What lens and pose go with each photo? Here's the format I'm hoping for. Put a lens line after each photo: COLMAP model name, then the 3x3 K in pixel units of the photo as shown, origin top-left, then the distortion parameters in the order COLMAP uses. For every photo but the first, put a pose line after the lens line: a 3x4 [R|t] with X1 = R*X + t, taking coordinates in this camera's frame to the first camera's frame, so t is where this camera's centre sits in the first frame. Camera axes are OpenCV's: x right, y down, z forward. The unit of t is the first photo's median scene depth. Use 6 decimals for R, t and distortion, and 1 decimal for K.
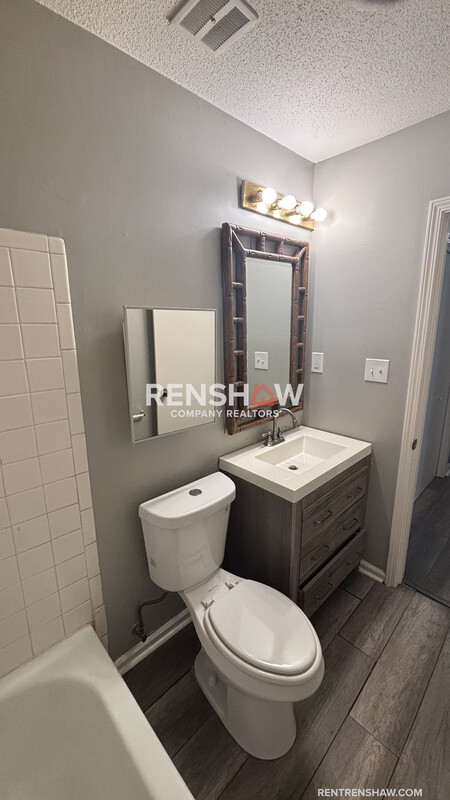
lens RADIAL K [[323.1, 0, 225.0], [0, 323.1, 400.0], [0, 0, 1]] dist [-0.001087, -0.000036]
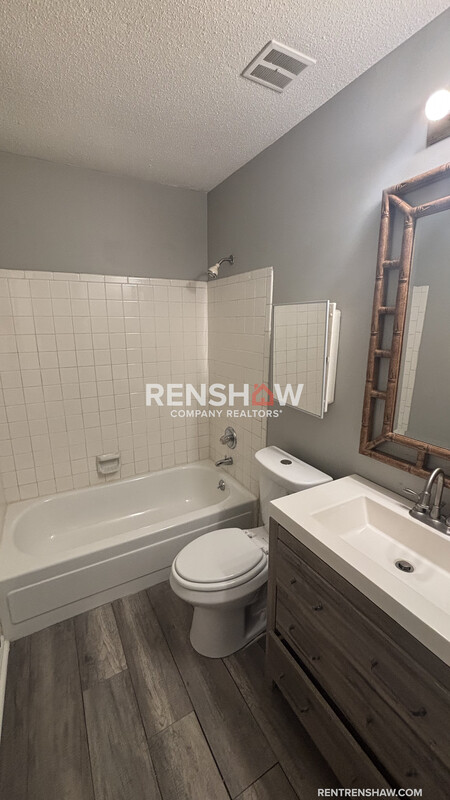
lens RADIAL K [[323.1, 0, 225.0], [0, 323.1, 400.0], [0, 0, 1]] dist [-0.001087, -0.000036]
pose [[-0.247141, 0.240166, -0.938745, 0.930887], [-0.224460, 0.928257, 0.296576, -0.202410], [0.942624, 0.284006, -0.175502, 0.870627]]
